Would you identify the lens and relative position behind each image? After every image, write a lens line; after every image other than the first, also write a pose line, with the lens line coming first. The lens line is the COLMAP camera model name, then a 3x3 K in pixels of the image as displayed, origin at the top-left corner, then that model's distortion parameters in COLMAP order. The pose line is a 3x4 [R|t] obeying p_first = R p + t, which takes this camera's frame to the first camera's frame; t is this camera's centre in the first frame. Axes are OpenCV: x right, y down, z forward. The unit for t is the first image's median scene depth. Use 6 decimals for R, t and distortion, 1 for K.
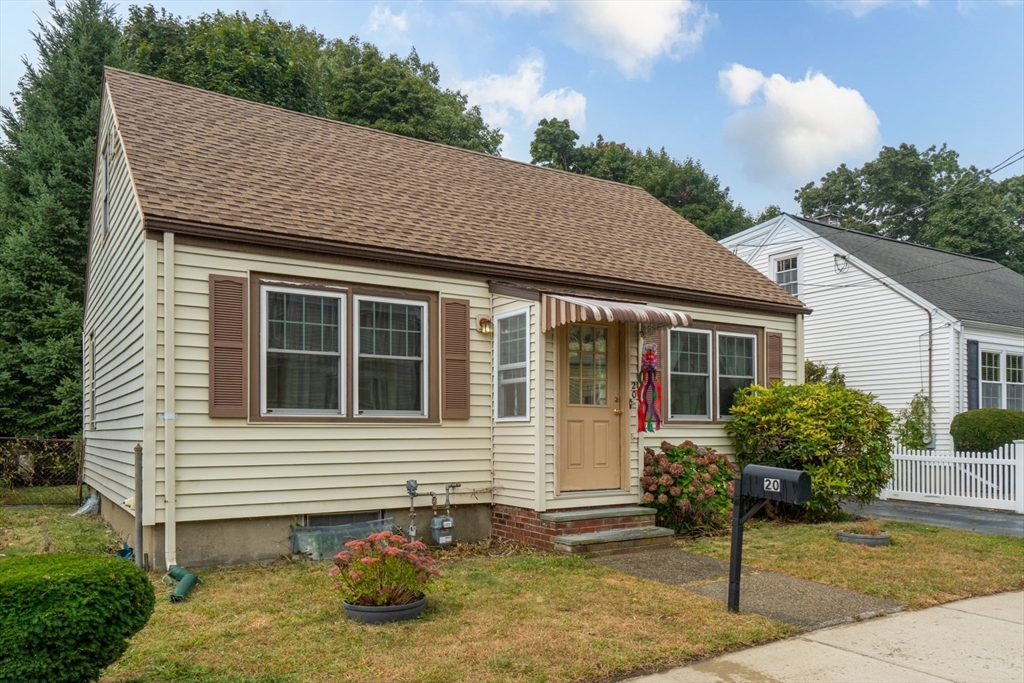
lens RADIAL K [[744.9, 0, 460.9], [0, 744.9, 437.6], [0, 0, 1]] dist [0.010778, -0.007080]
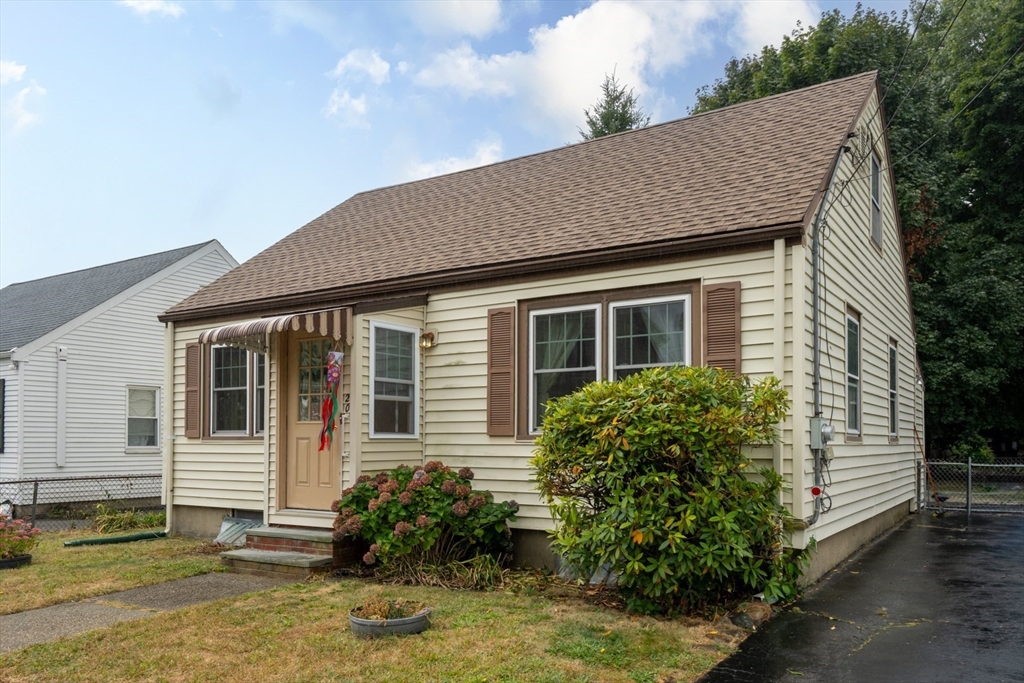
lens RADIAL K [[744.9, 0, 460.9], [0, 744.9, 437.6], [0, 0, 1]] dist [0.010778, -0.007080]
pose [[0.450979, -0.004647, -0.892523, 1.099680], [-0.006173, 0.999946, -0.008325, -0.015623], [0.892513, 0.009264, 0.450926, 0.705095]]
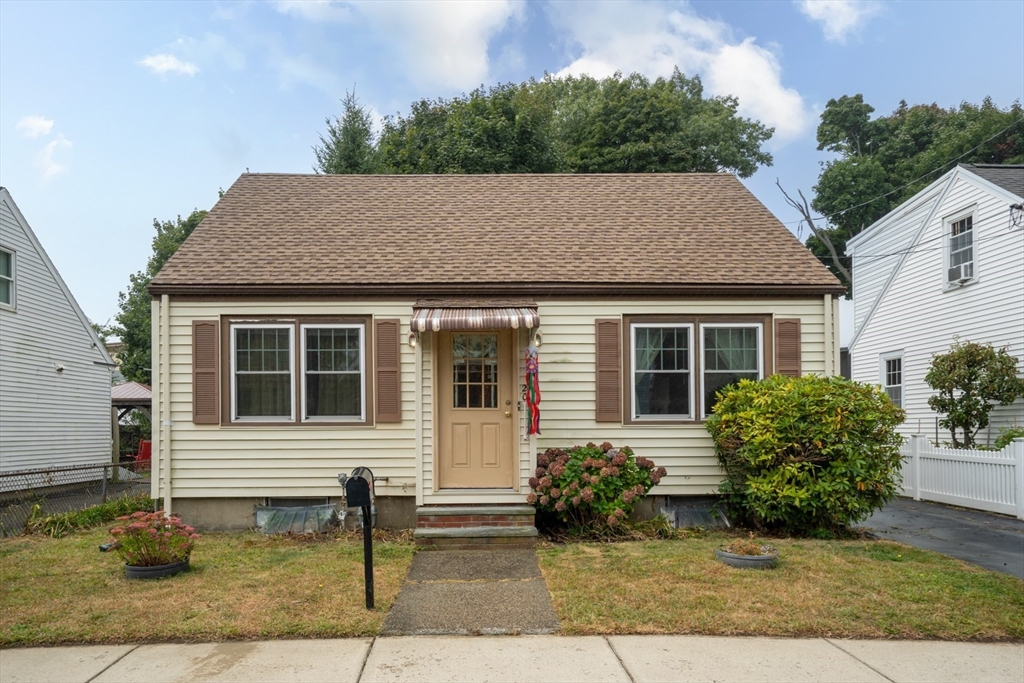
lens RADIAL K [[674.9, 0, 537.6], [0, 674.9, 435.9], [0, 0, 1]] dist [0.000561, 0.001439]
pose [[0.857092, 0.002378, -0.515158, 0.742753], [0.000050, 0.999989, 0.004700, -0.008791], [0.515163, -0.004054, 0.857082, 0.217820]]
